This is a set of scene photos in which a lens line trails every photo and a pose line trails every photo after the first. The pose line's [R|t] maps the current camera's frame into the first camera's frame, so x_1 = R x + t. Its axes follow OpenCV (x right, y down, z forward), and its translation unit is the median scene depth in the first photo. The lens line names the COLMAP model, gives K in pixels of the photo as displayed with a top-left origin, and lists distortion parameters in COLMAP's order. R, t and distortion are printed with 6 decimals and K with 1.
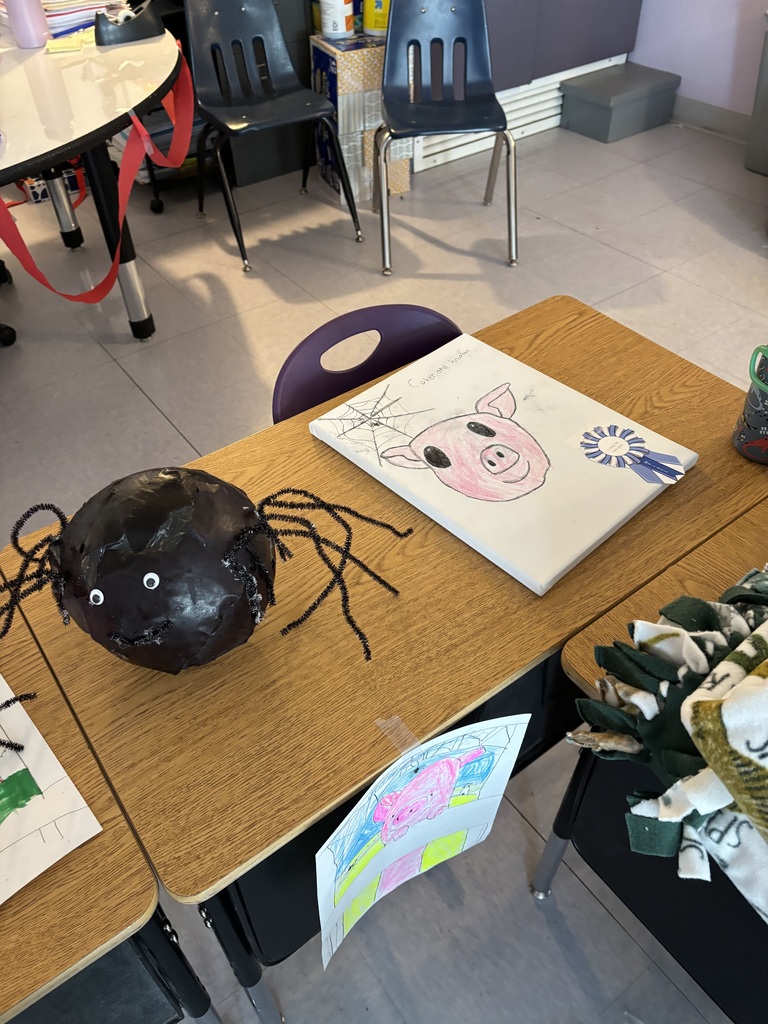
lens RADIAL K [[780.0, 0, 379.7], [0, 780.0, 512.5], [0, 0, 1]] dist [-0.007570, 0.037829]
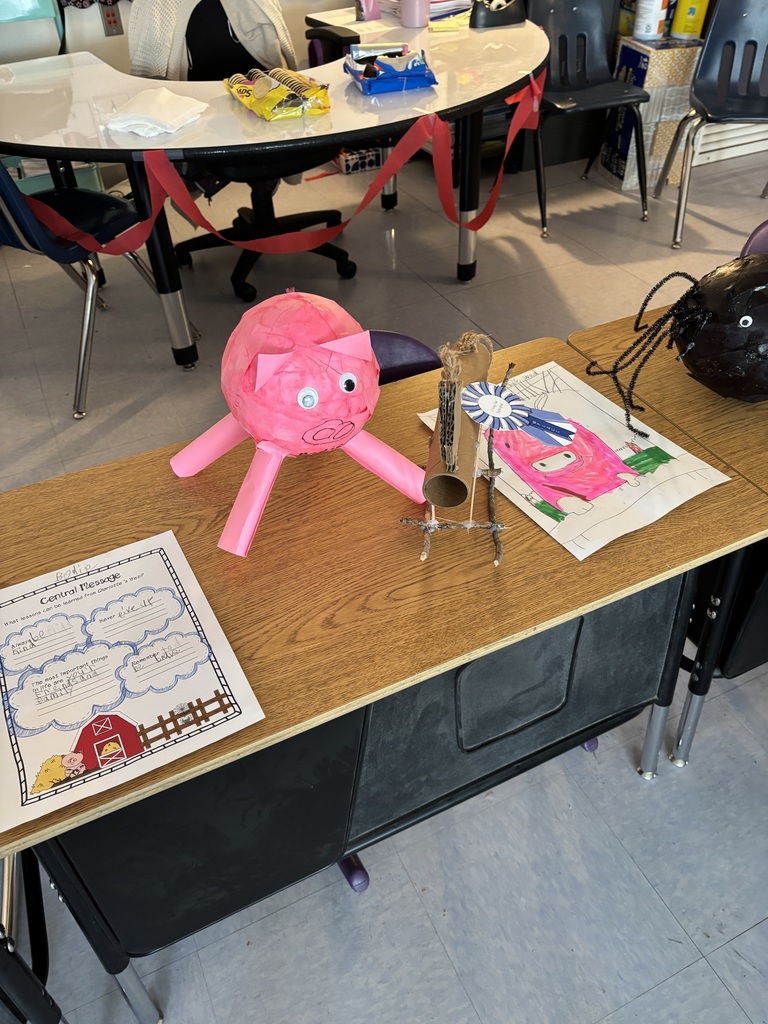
lens RADIAL K [[766.2, 0, 377.5], [0, 766.2, 511.3], [0, 0, 1]] dist [0.072629, -0.086247]
pose [[0.980240, 0.128801, -0.150134, -0.182312], [-0.133702, 0.990755, -0.022980, 0.137698], [0.145787, 0.042599, 0.988398, -0.122265]]
